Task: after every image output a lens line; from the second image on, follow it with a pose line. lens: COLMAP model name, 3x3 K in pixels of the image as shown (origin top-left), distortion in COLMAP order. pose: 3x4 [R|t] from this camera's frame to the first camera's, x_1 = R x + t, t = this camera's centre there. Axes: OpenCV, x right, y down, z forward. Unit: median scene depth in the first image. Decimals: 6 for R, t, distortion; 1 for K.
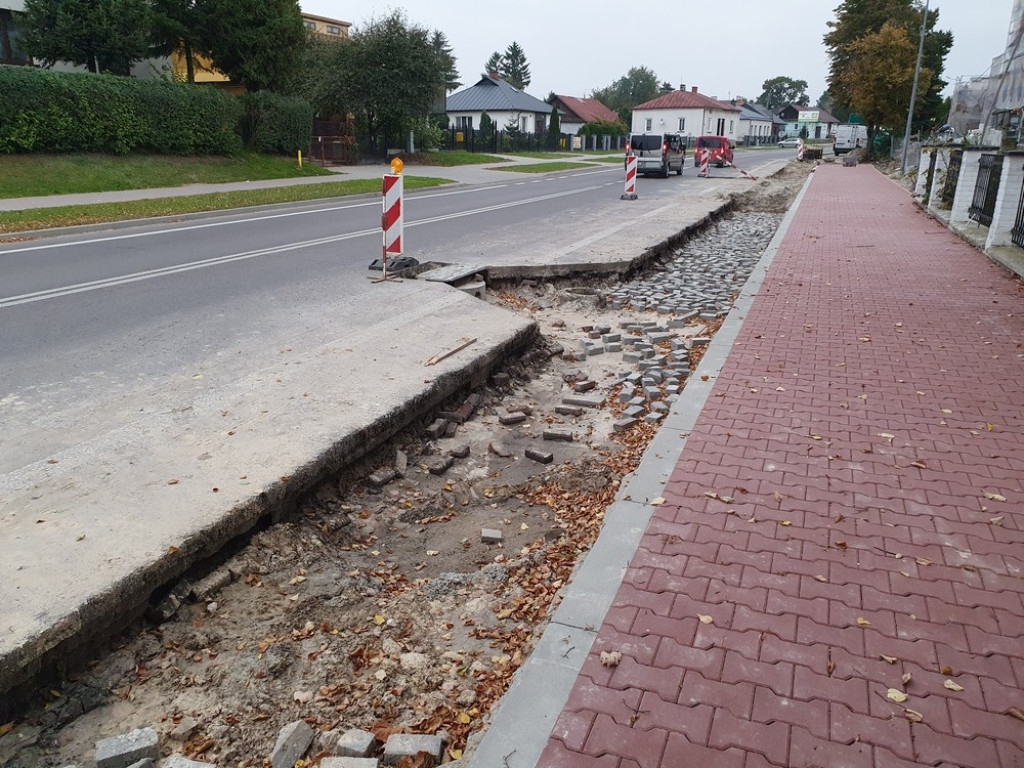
lens RADIAL K [[796.0, 0, 512.0], [0, 796.0, 384.0], [0, 0, 1]] dist [-0.008481, 0.039218]
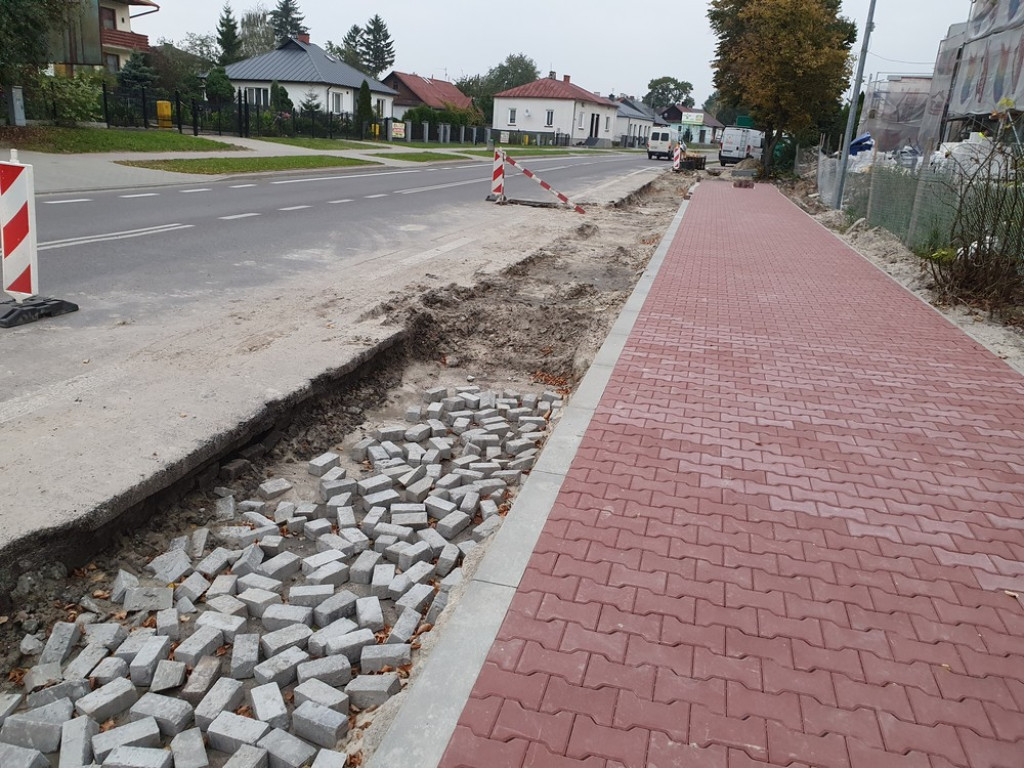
lens RADIAL K [[796.0, 0, 512.0], [0, 796.0, 384.0], [0, 0, 1]] dist [-0.008481, 0.039218]
pose [[0.990632, 0.014086, 0.135830, 0.059260], [-0.015497, 0.999836, 0.009331, -0.045813], [-0.135677, -0.011349, 0.990688, 0.149978]]
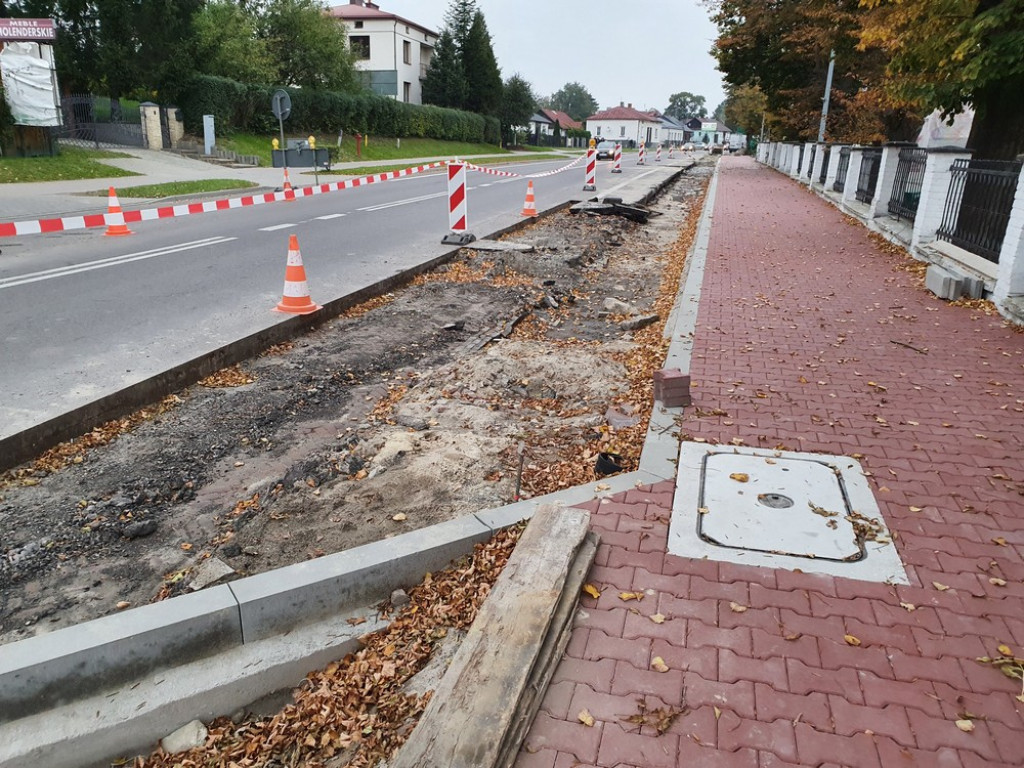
lens RADIAL K [[796.0, 0, 512.0], [0, 796.0, 384.0], [0, 0, 1]] dist [-0.008481, 0.039218]
pose [[0.993131, -0.016923, 0.115779, -0.143650], [0.017176, 0.999852, -0.001183, 0.111131], [-0.115742, 0.003163, 0.993274, -0.348213]]
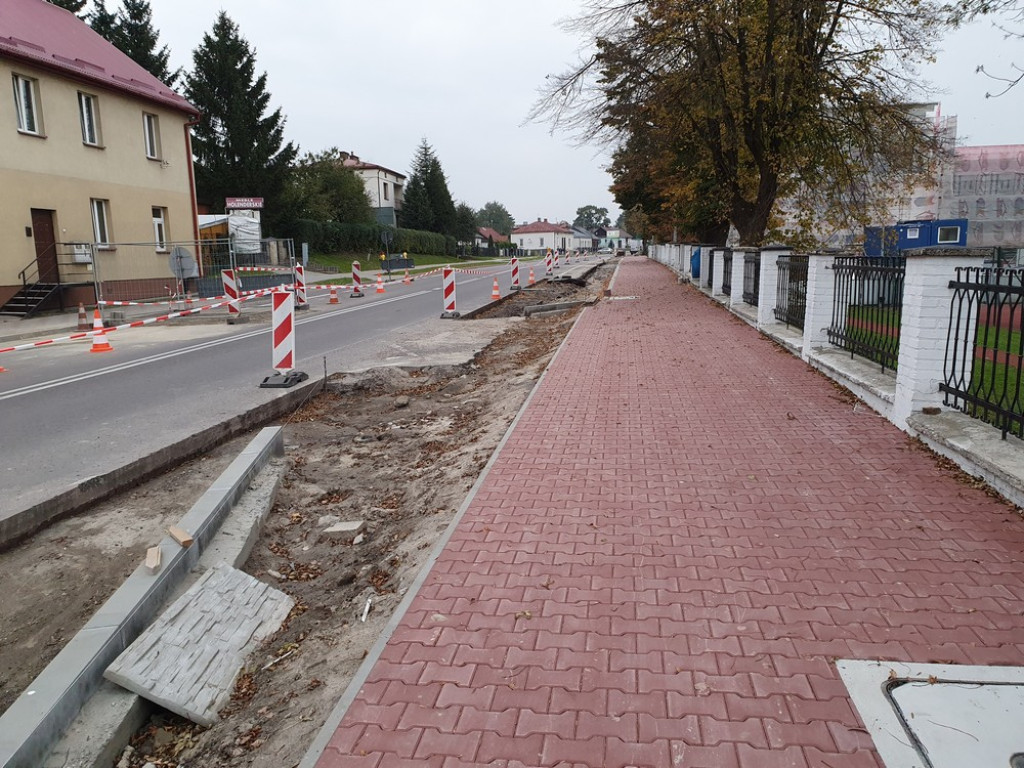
lens RADIAL K [[779.5, 0, 504.8], [0, 779.5, 399.8], [0, 0, 1]] dist [0.109421, -0.255000]
pose [[0.977304, -0.064425, 0.201807, -0.204853], [0.087606, 0.990270, -0.108122, 0.163143], [-0.192877, 0.123347, 0.973439, -0.511577]]
